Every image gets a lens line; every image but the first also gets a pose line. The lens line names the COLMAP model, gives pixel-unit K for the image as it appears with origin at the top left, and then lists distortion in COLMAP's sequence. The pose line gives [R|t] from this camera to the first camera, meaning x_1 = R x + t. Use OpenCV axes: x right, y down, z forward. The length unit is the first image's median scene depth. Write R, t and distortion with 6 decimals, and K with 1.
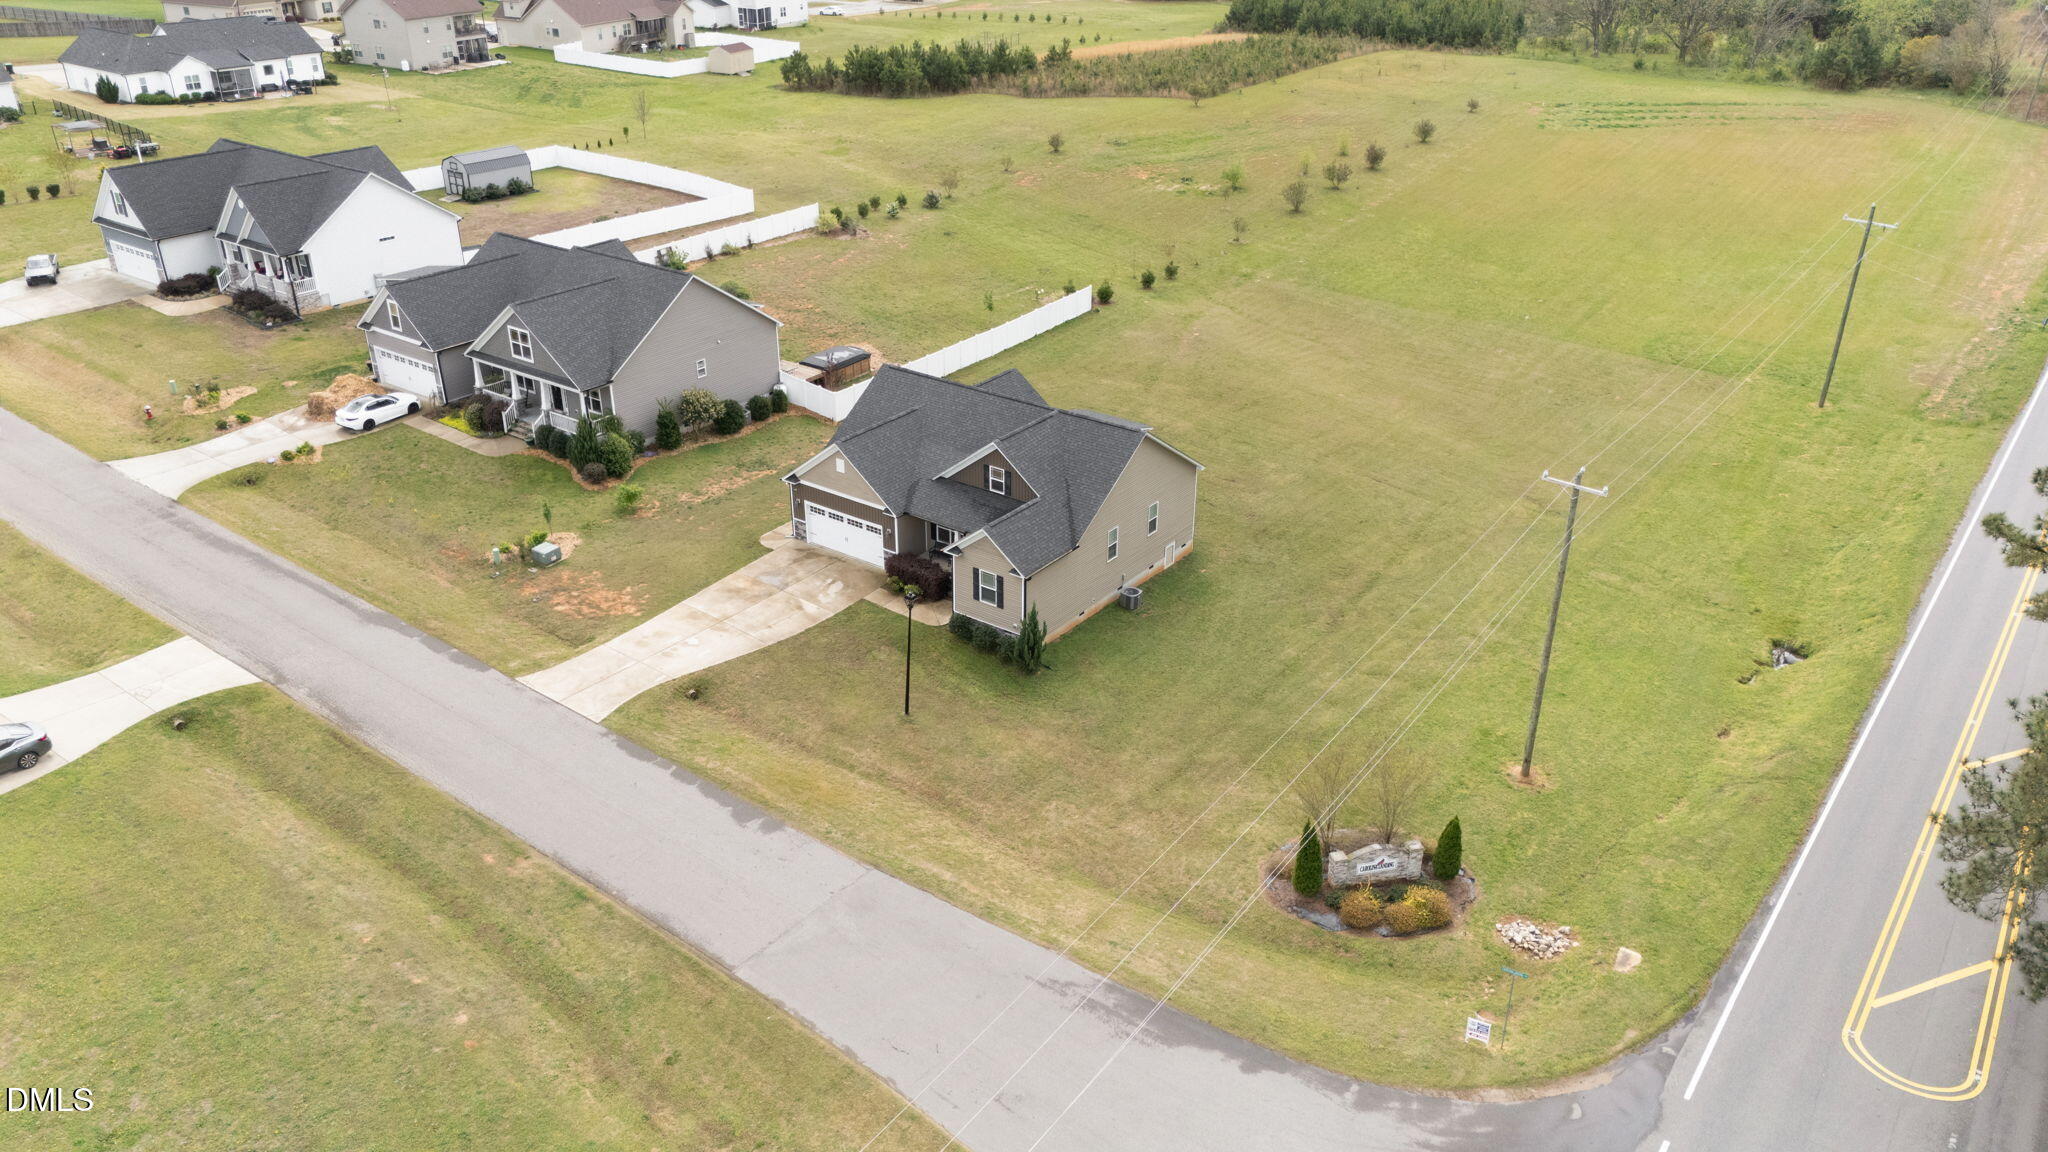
lens RADIAL K [[1490.2, 0, 1017.3], [0, 1490.2, 599.1], [0, 0, 1]] dist [0.089212, -0.105406]
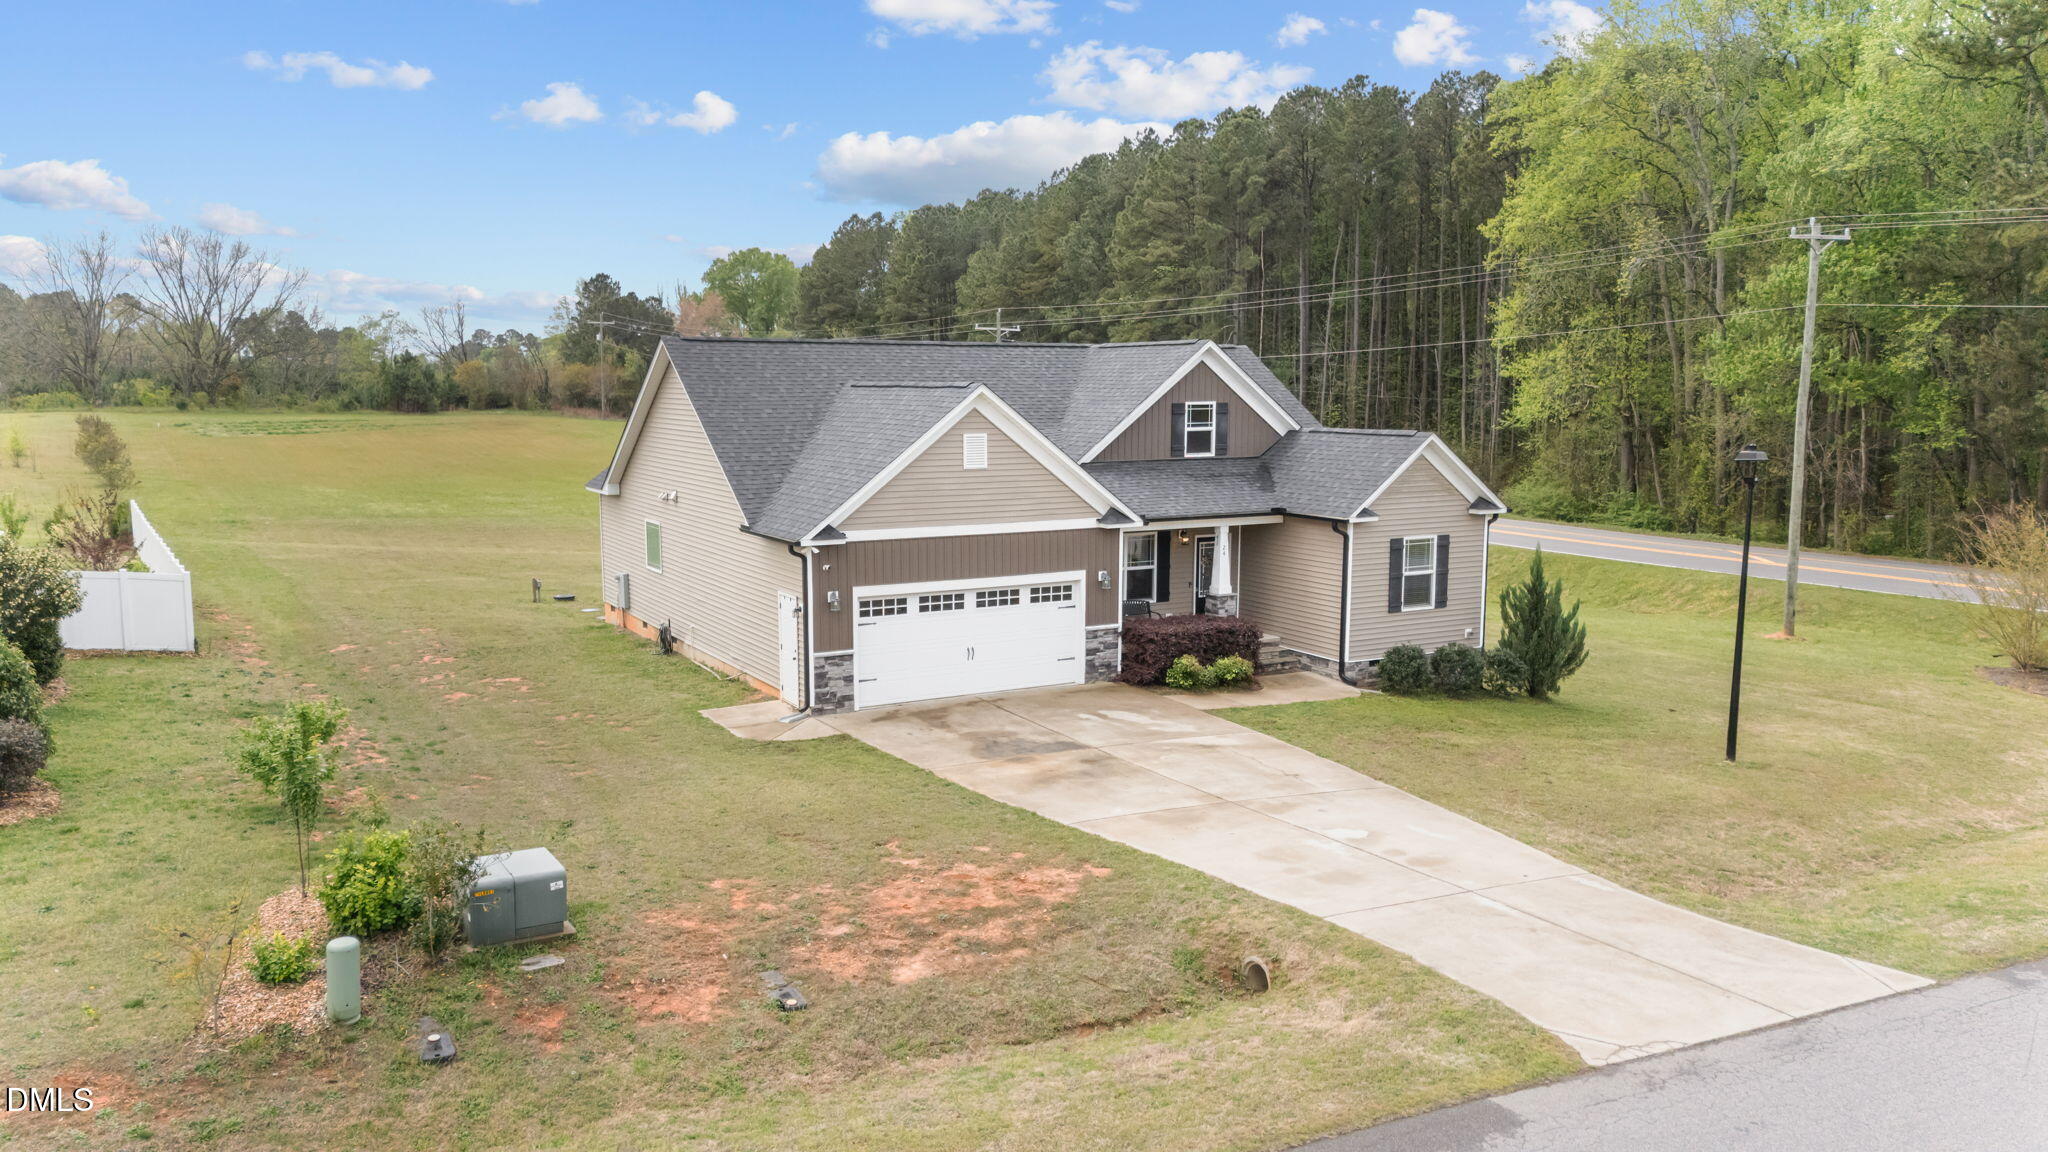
lens RADIAL K [[1503.8, 0, 1024.0], [0, 1503.8, 576.0], [0, 0, 1]] dist [0.087782, -0.088858]
pose [[0.411913, -0.121839, 0.903041, -0.467979], [0.422791, 0.903445, -0.070958, -0.023581], [-0.807202, 0.411027, 0.423653, 0.802700]]
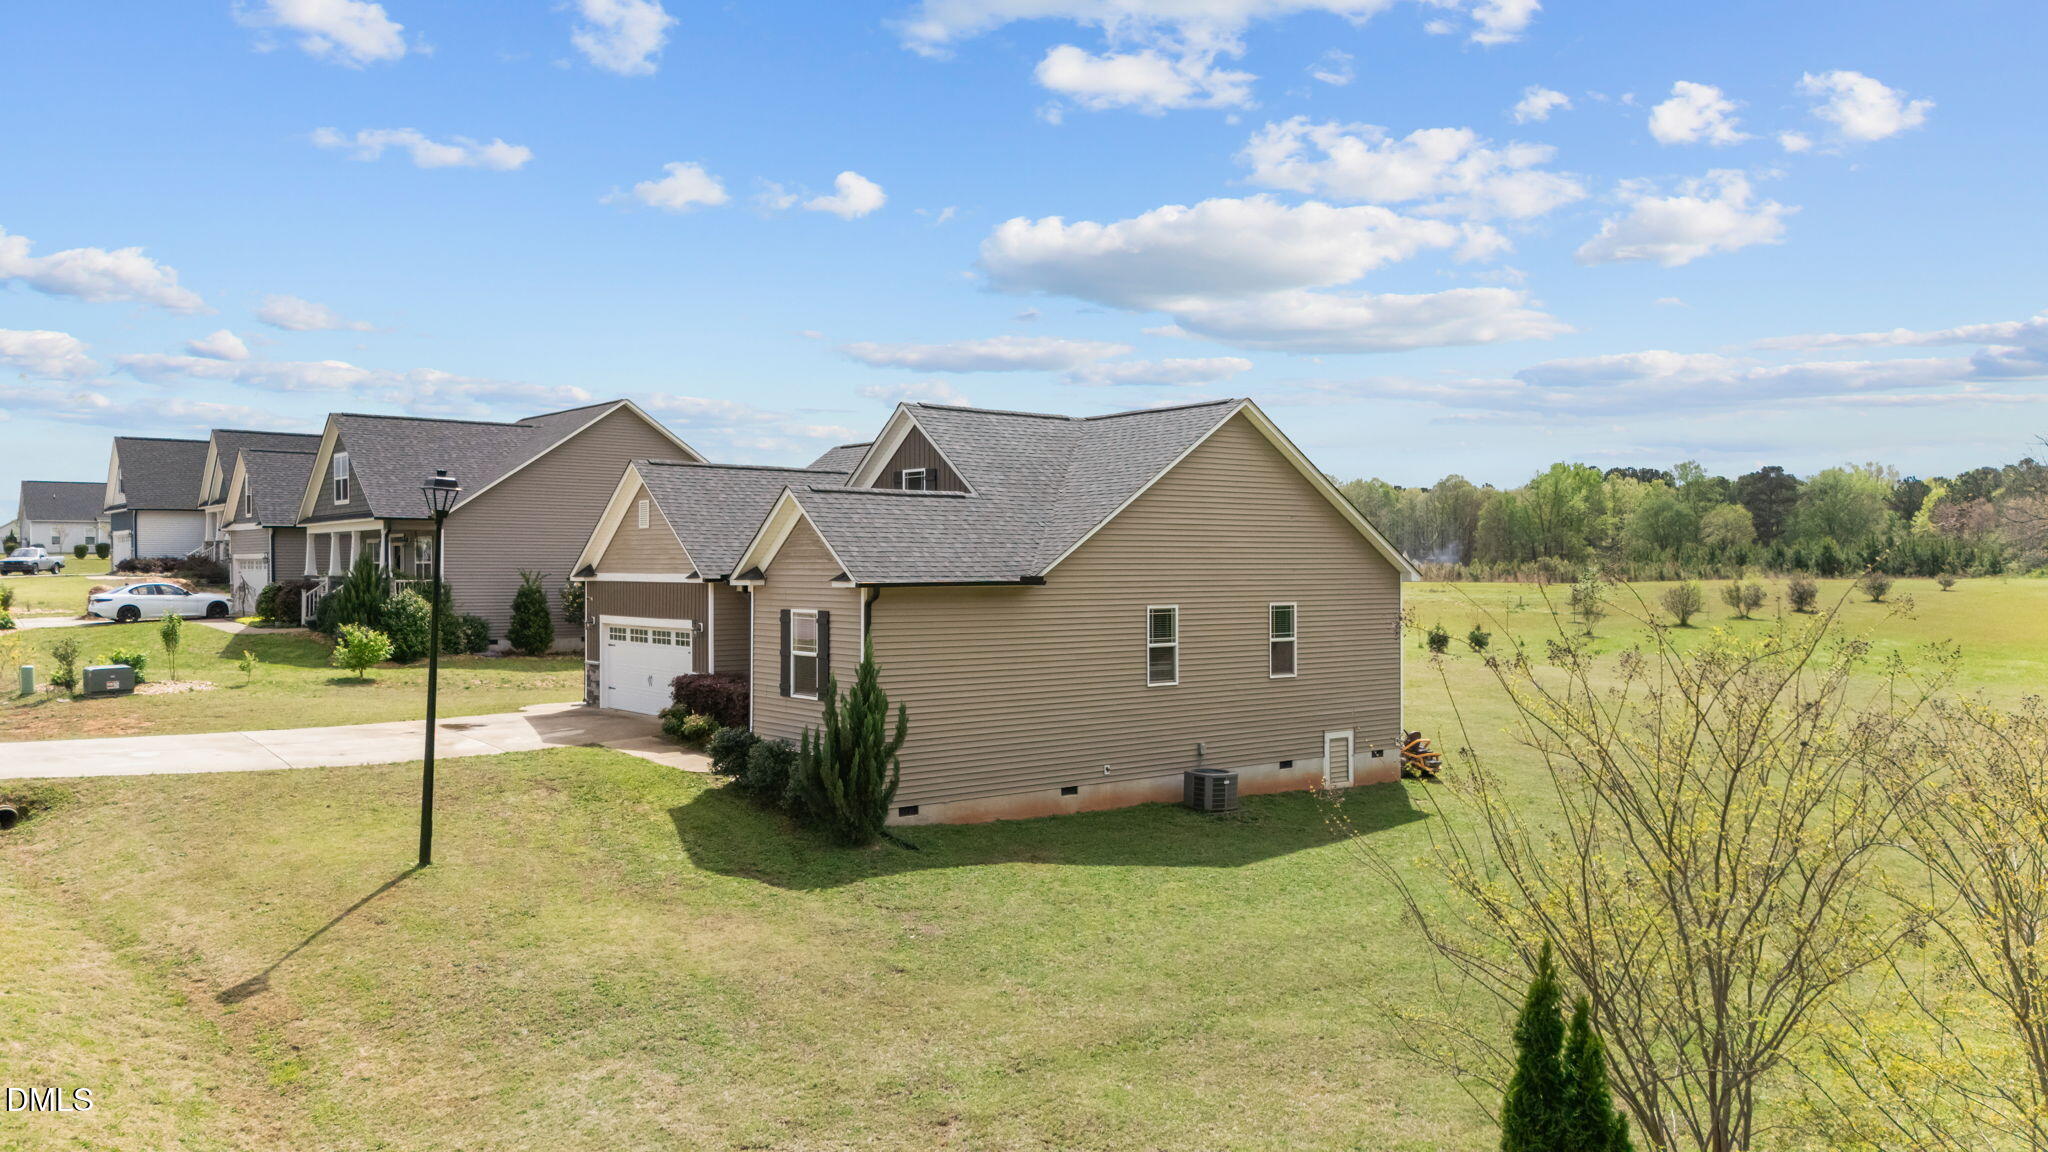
lens RADIAL K [[1503.8, 0, 1024.0], [0, 1503.8, 576.0], [0, 0, 1]] dist [0.087782, -0.088858]
pose [[0.967259, -0.001368, -0.253788, 0.128782], [-0.114612, 0.889854, -0.441616, 0.133788], [0.226439, 0.456244, 0.860562, 0.581135]]
